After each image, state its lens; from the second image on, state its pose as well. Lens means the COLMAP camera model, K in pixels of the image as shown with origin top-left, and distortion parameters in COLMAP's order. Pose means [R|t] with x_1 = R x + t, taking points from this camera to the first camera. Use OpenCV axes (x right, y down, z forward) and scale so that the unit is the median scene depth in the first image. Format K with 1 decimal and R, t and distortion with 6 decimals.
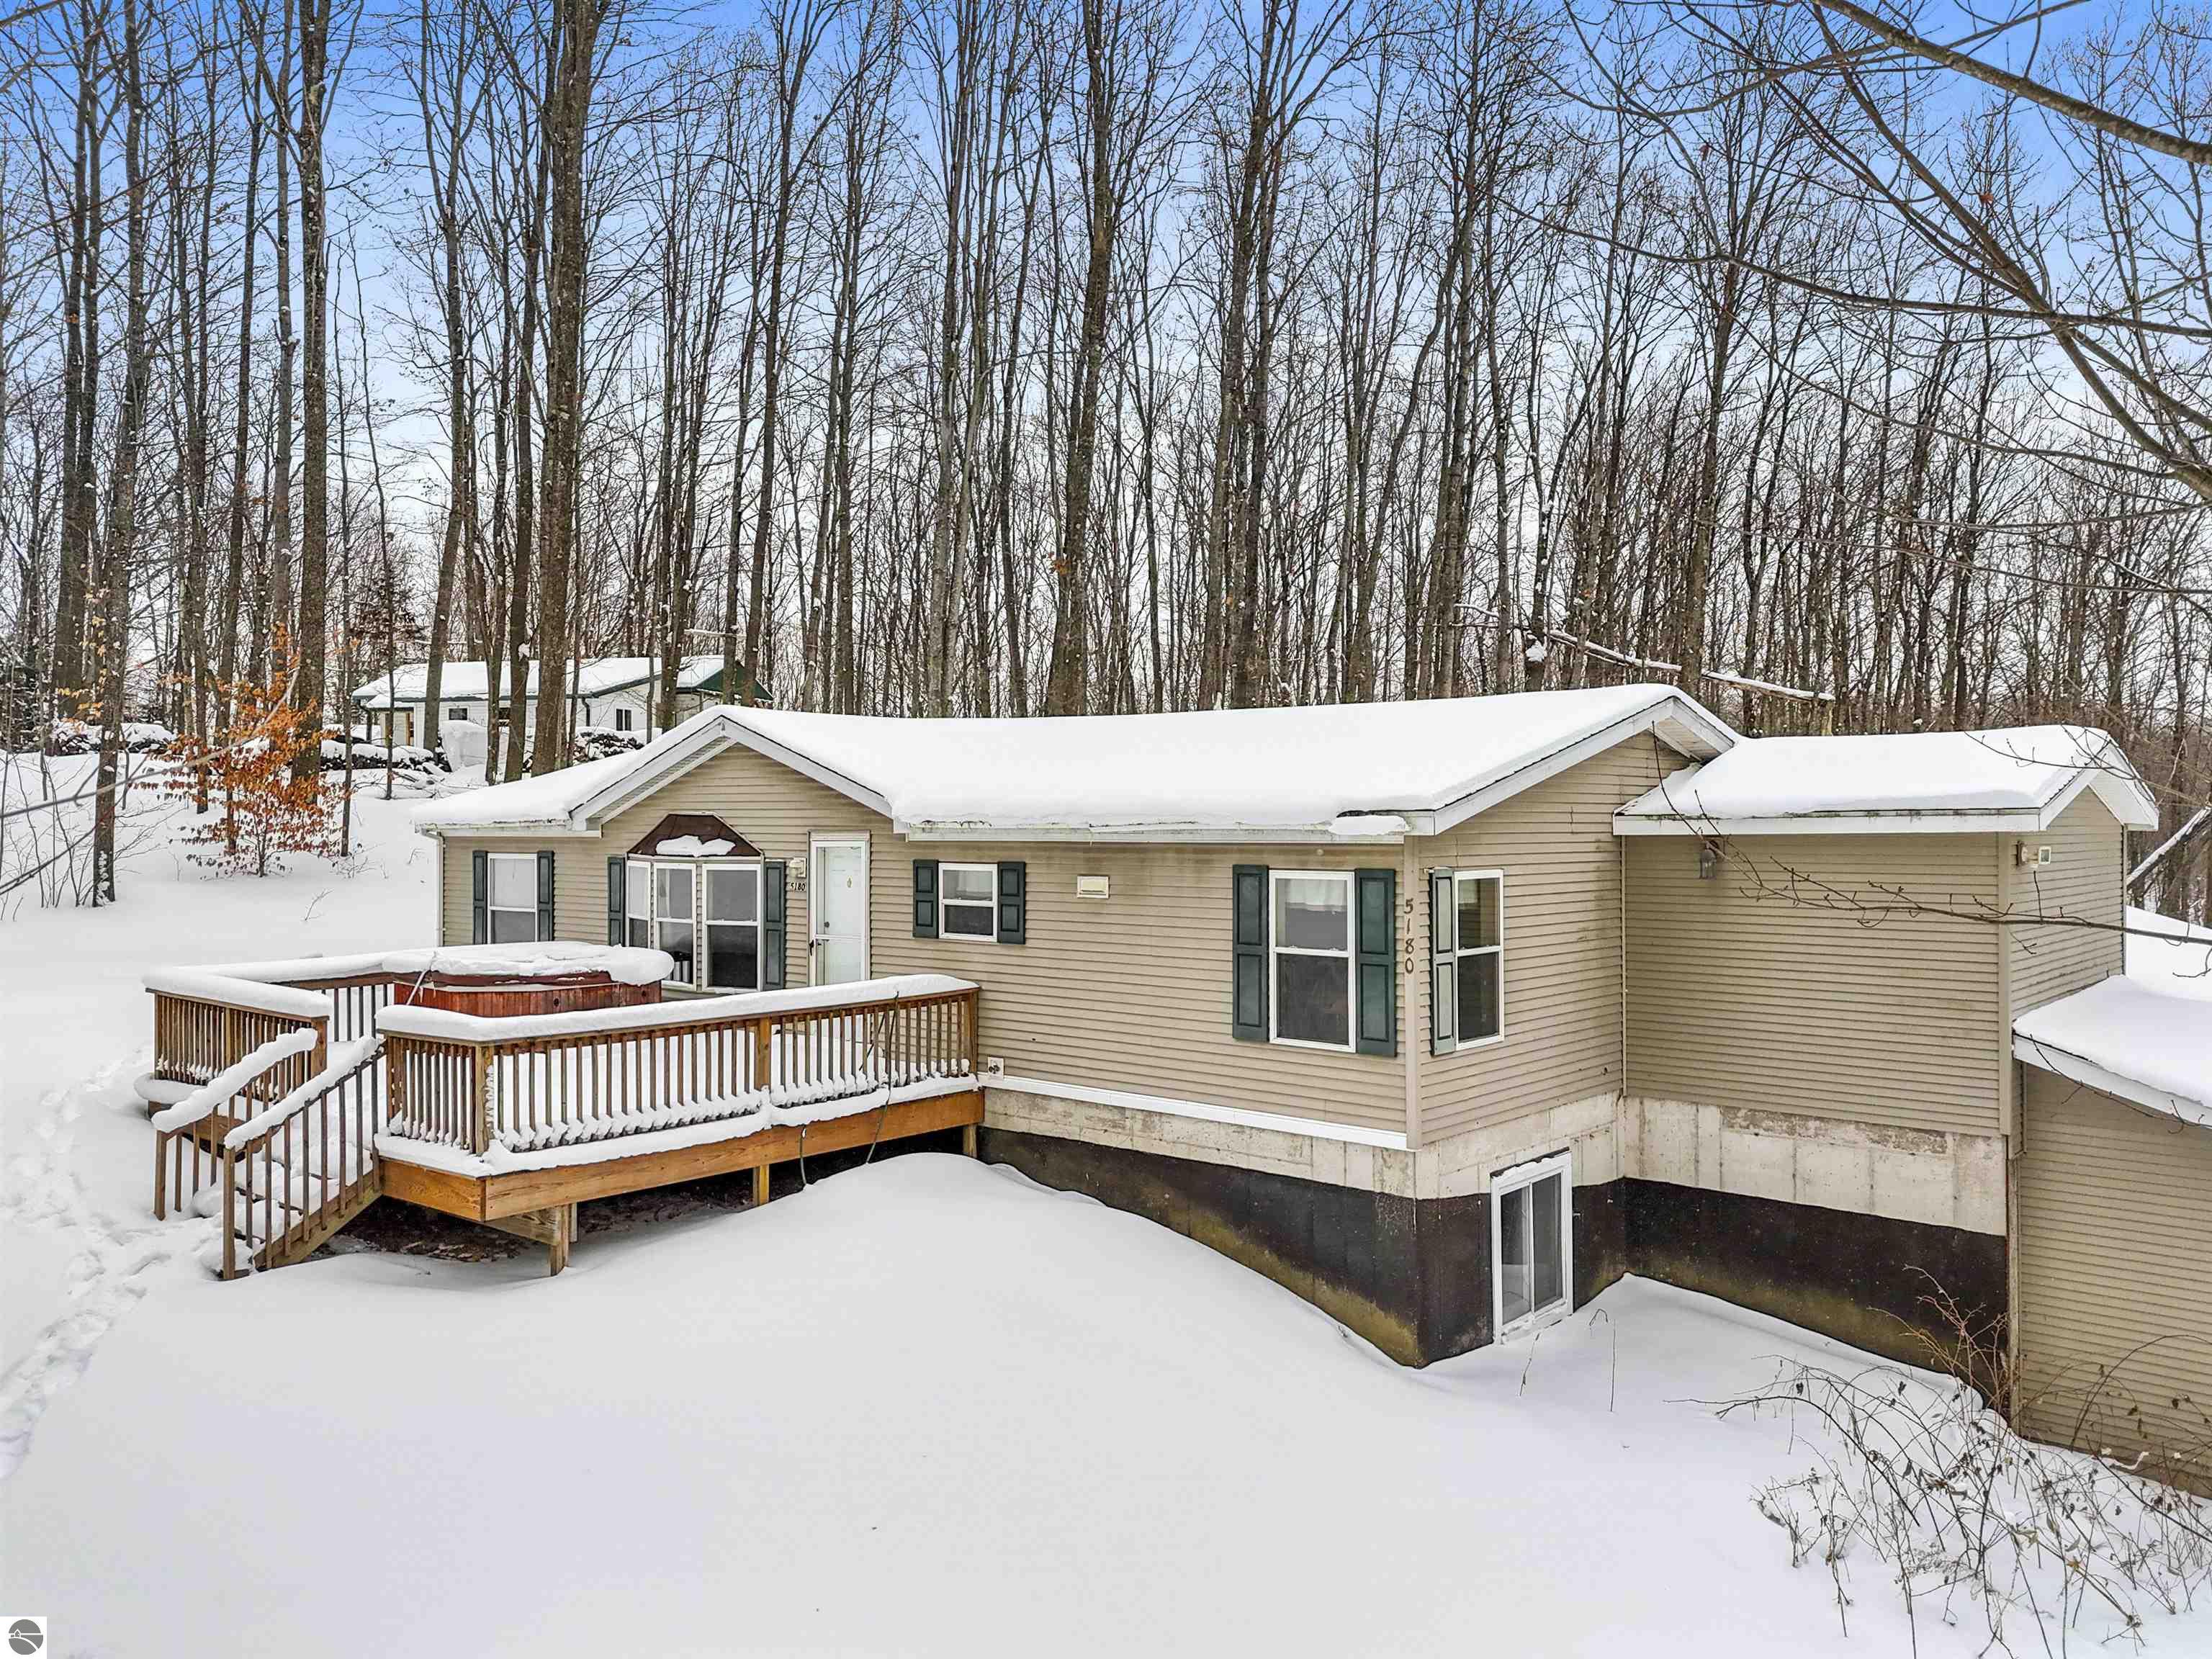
lens RADIAL K [[1606.8, 0, 1106.0], [0, 1606.8, 829.5], [0, 0, 1]] dist [0.098487, -0.103015]
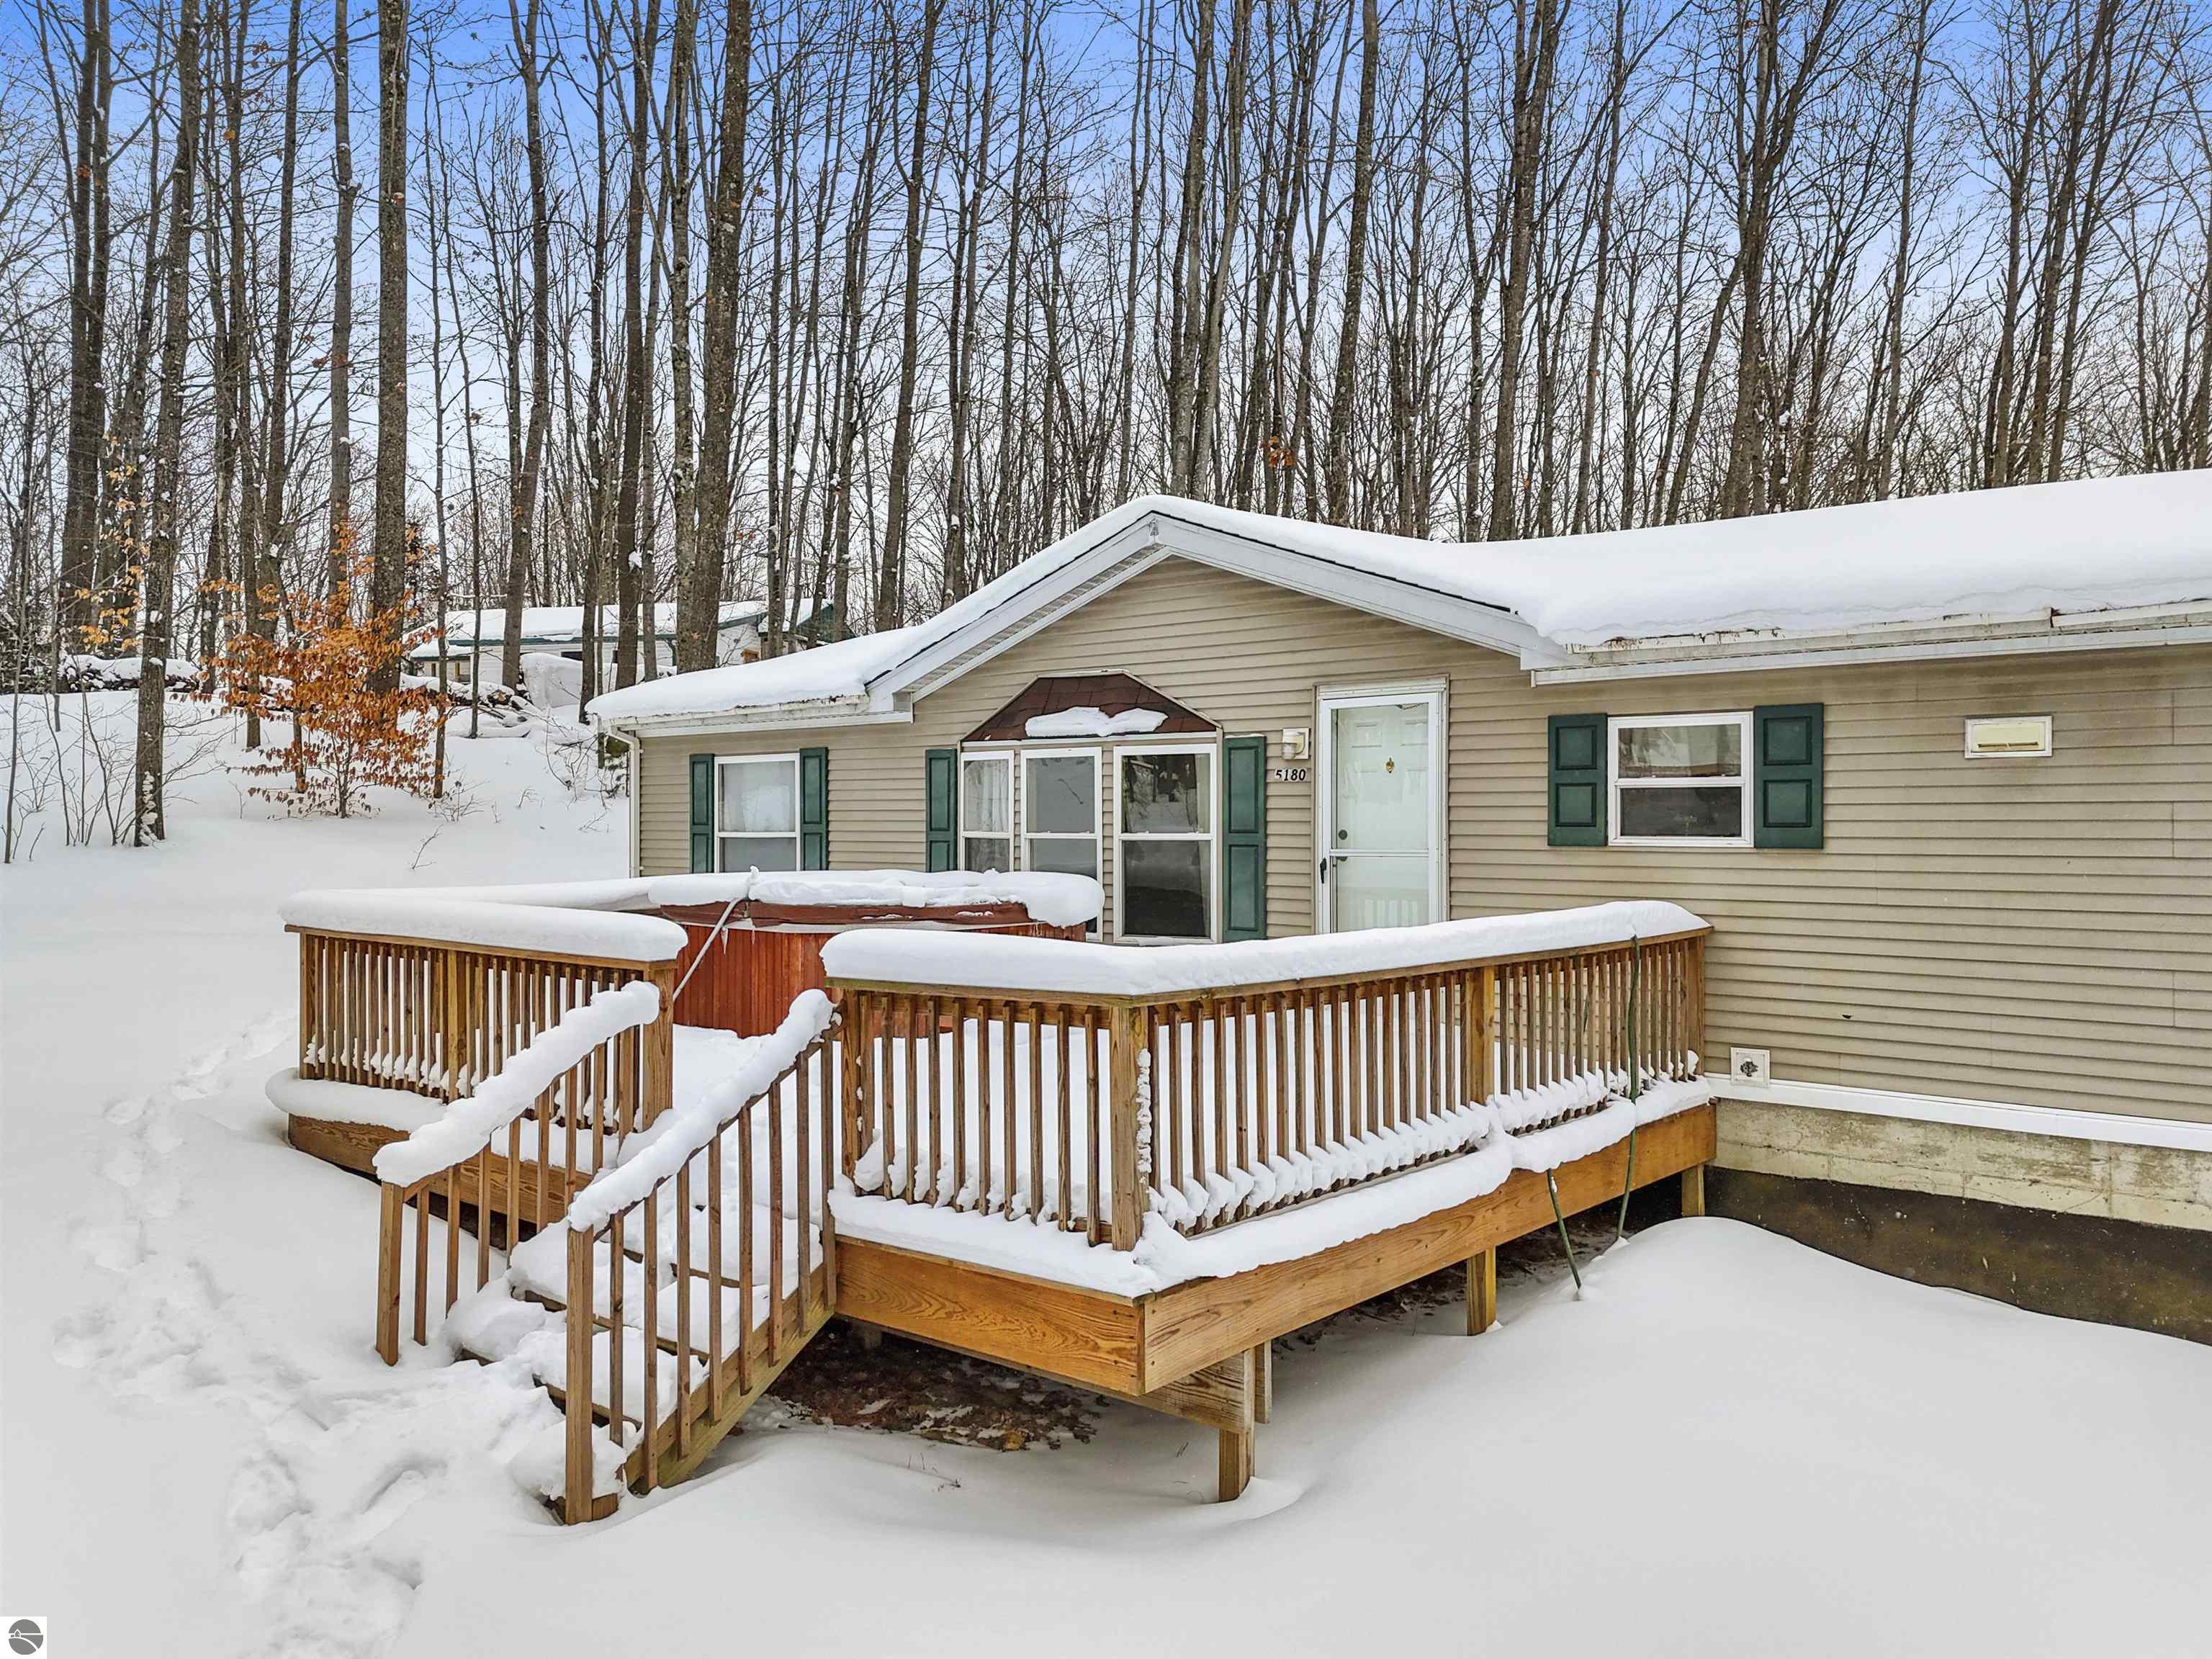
lens RADIAL K [[1606.8, 0, 1106.0], [0, 1606.8, 829.5], [0, 0, 1]] dist [0.098487, -0.103015]
pose [[0.999973, 0.000697, 0.007248, -0.290006], [-0.000705, 0.999999, 0.001124, 0.060601], [-0.007247, -0.001129, 0.999973, 0.403453]]
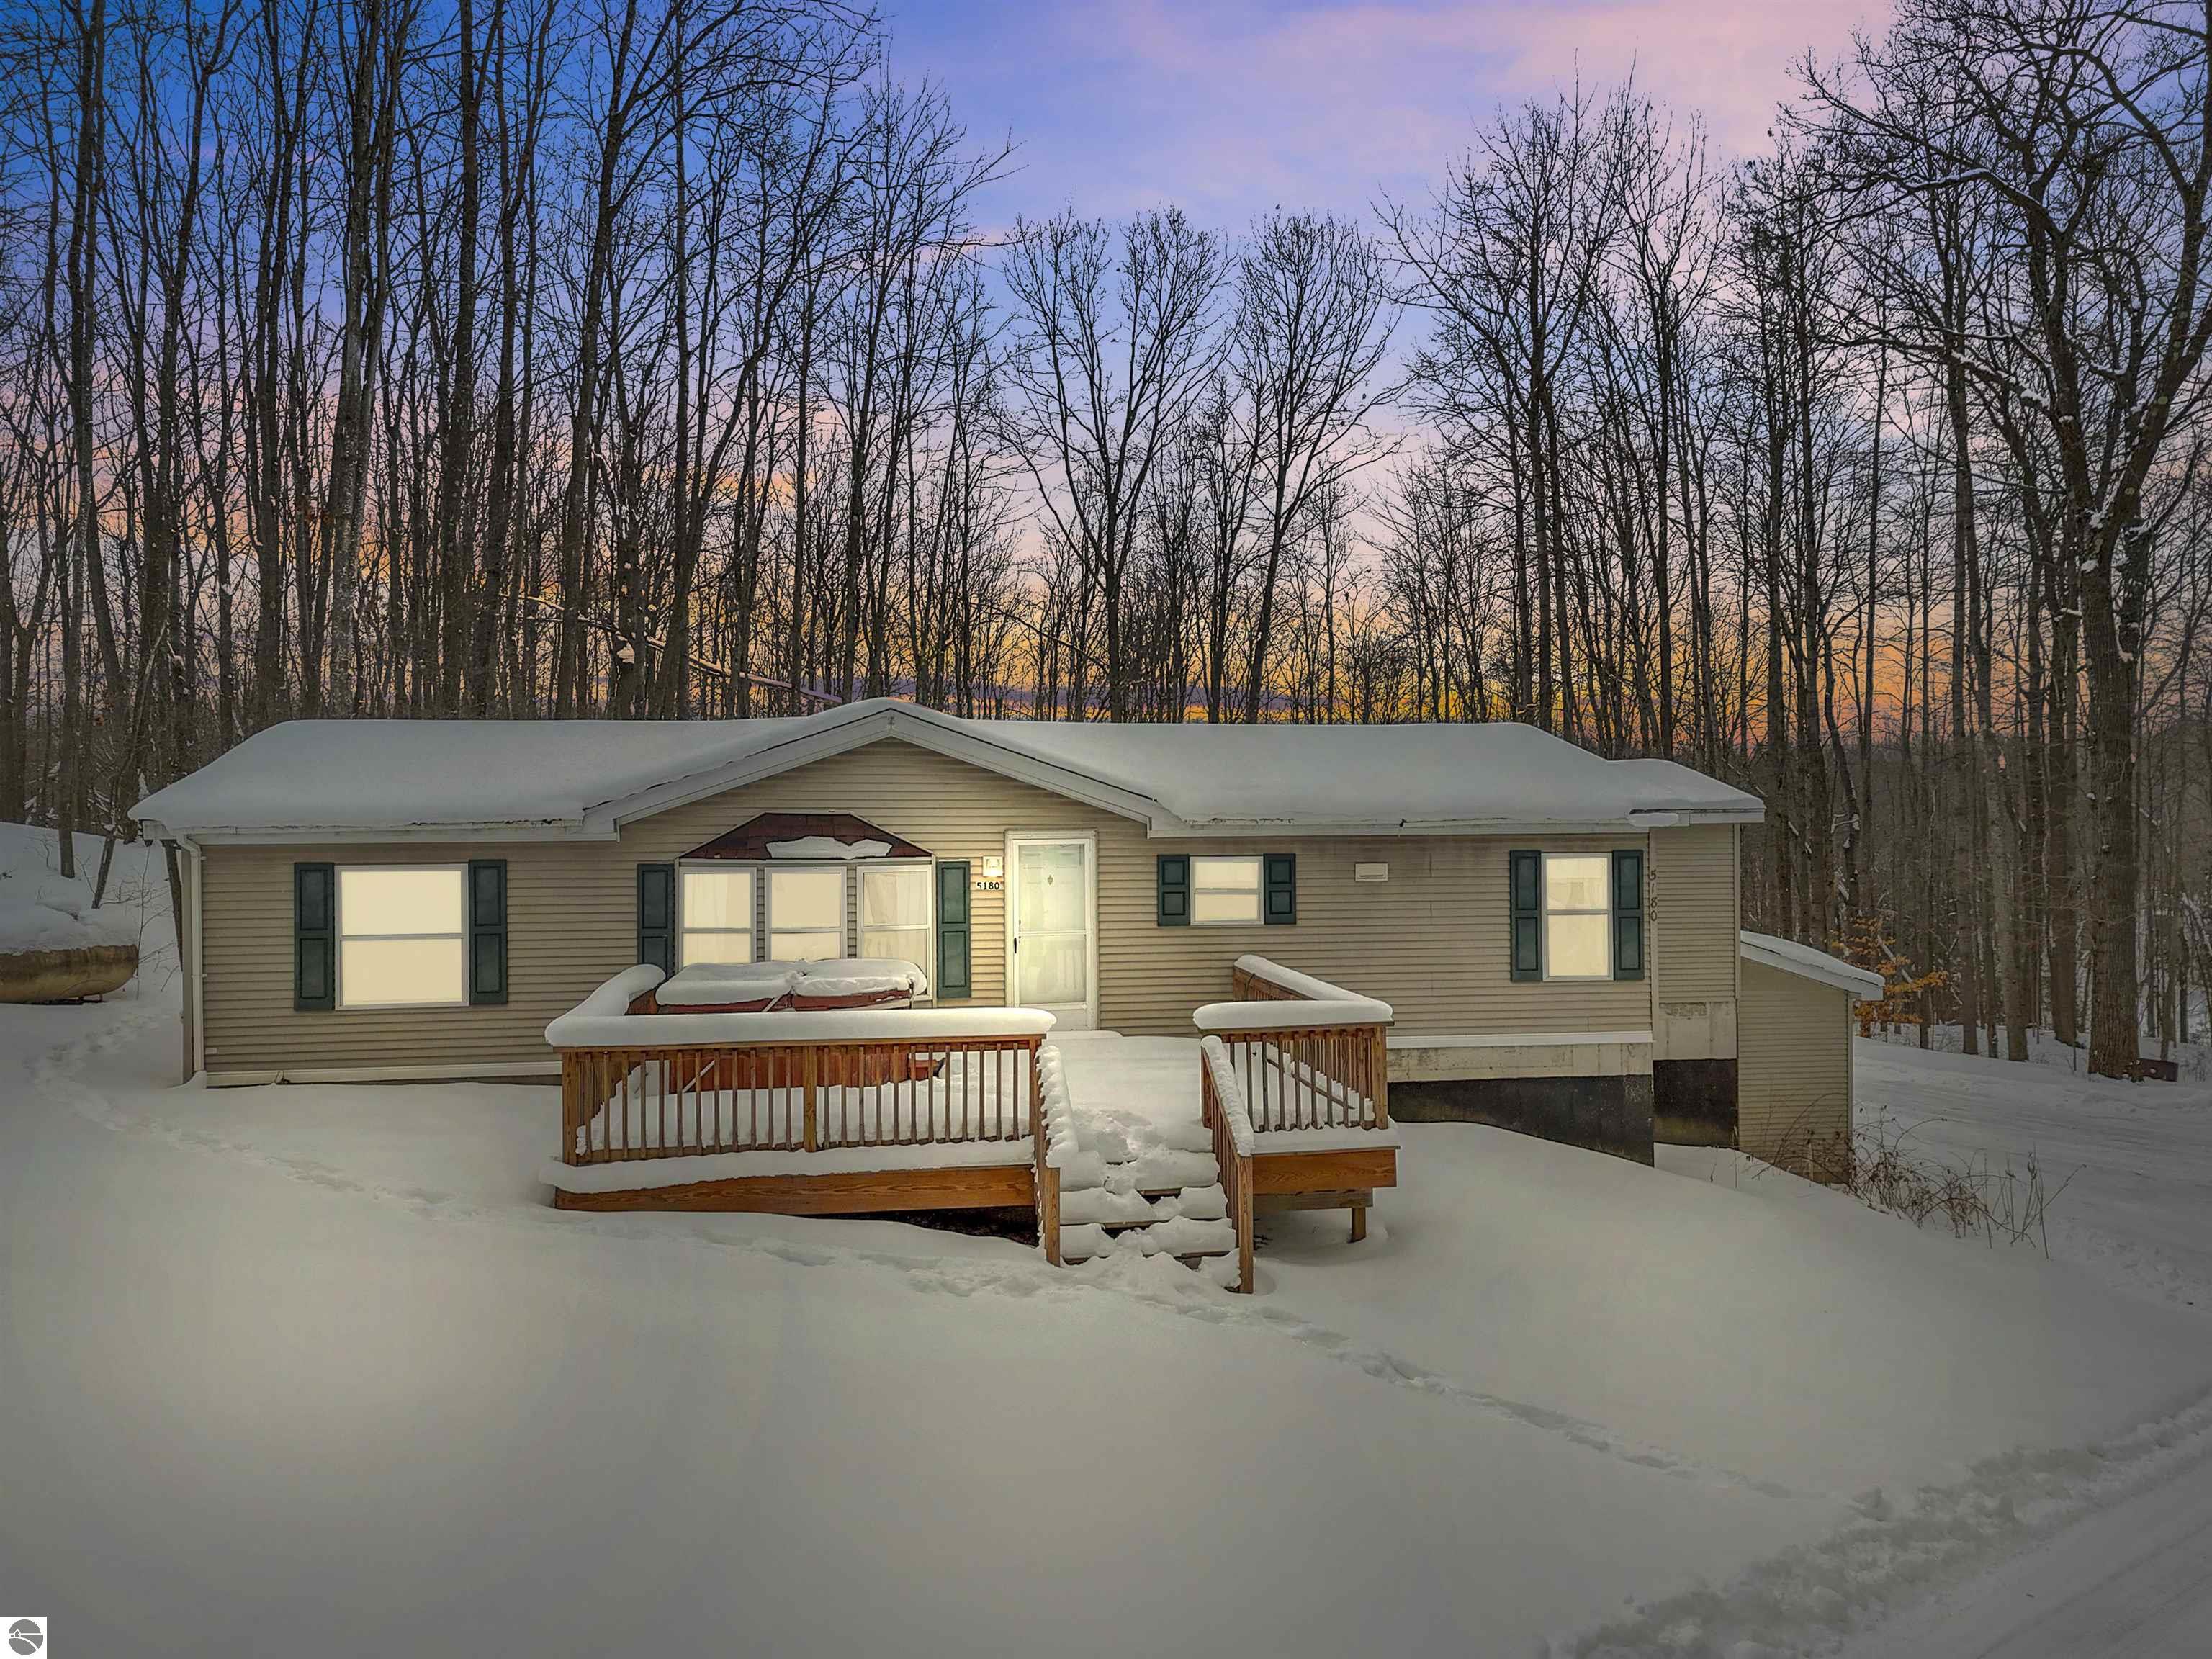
lens RADIAL K [[1606.8, 0, 1106.0], [0, 1606.8, 829.5], [0, 0, 1]] dist [0.098487, -0.103015]
pose [[0.657250, -0.009365, 0.753614, -0.965353], [0.008286, 0.999952, 0.005199, -0.004402], [-0.753627, 0.002827, 0.657296, 0.316003]]
